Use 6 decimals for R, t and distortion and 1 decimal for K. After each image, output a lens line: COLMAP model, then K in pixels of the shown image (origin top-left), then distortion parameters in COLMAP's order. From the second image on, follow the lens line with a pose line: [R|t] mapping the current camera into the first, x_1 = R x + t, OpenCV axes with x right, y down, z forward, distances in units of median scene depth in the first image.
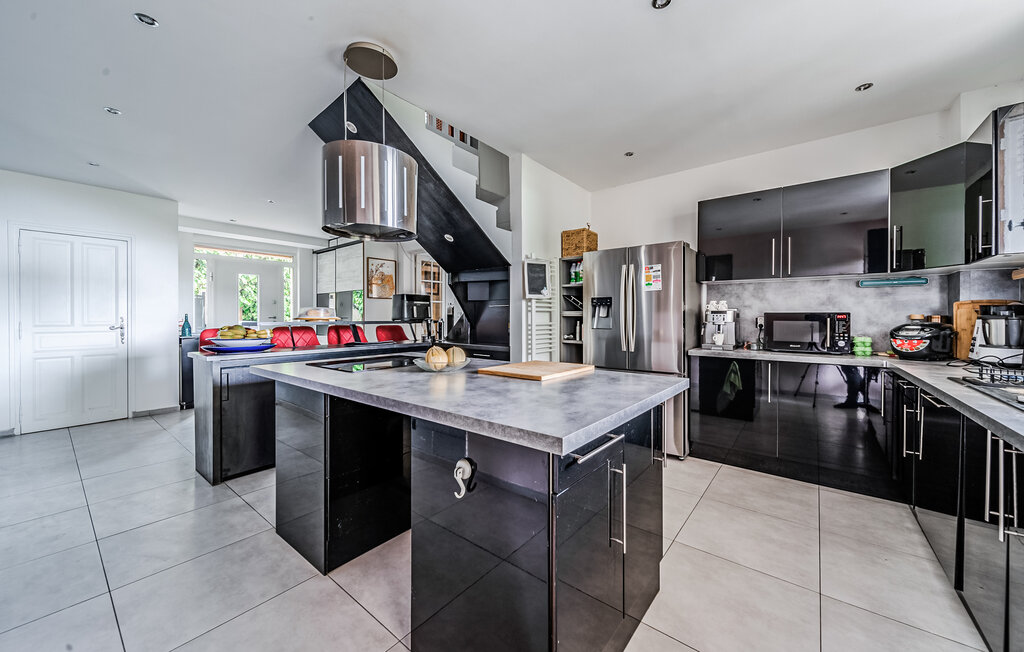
lens RADIAL K [[360.3, 0, 516.1], [0, 360.3, 318.1], [0, 0, 1]] dist [0.001698, 0.000156]
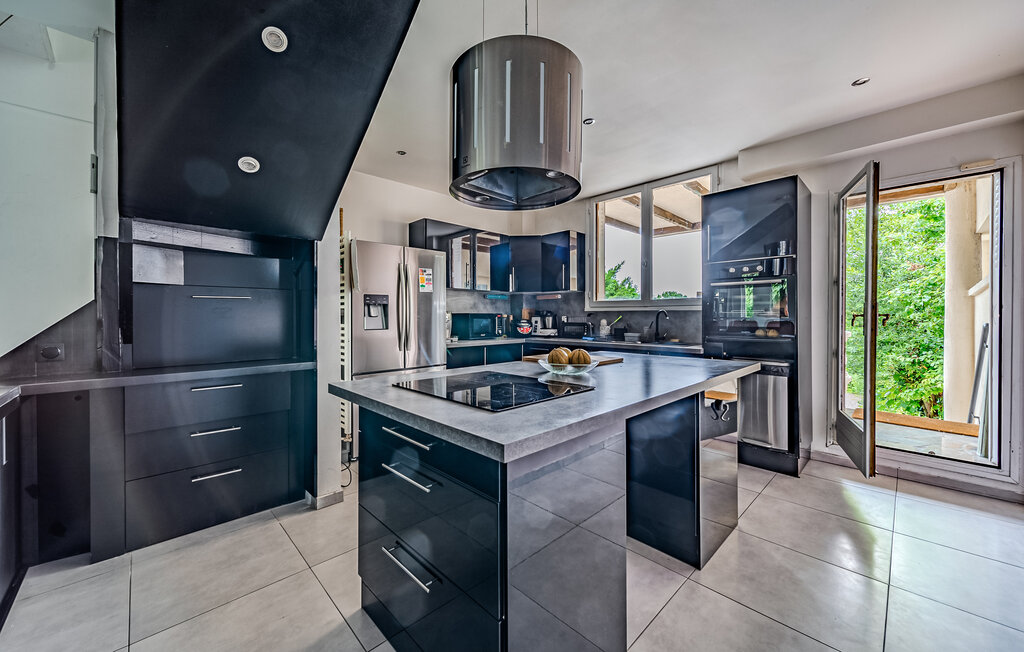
lens RADIAL K [[360.3, 0, 516.1], [0, 360.3, 318.1], [0, 0, 1]] dist [0.001698, 0.000156]
pose [[0.166101, -0.005974, 0.986091, -0.664851], [0.006011, 0.999969, 0.005046, -0.000862], [-0.986090, 0.005090, 0.166132, 0.557012]]
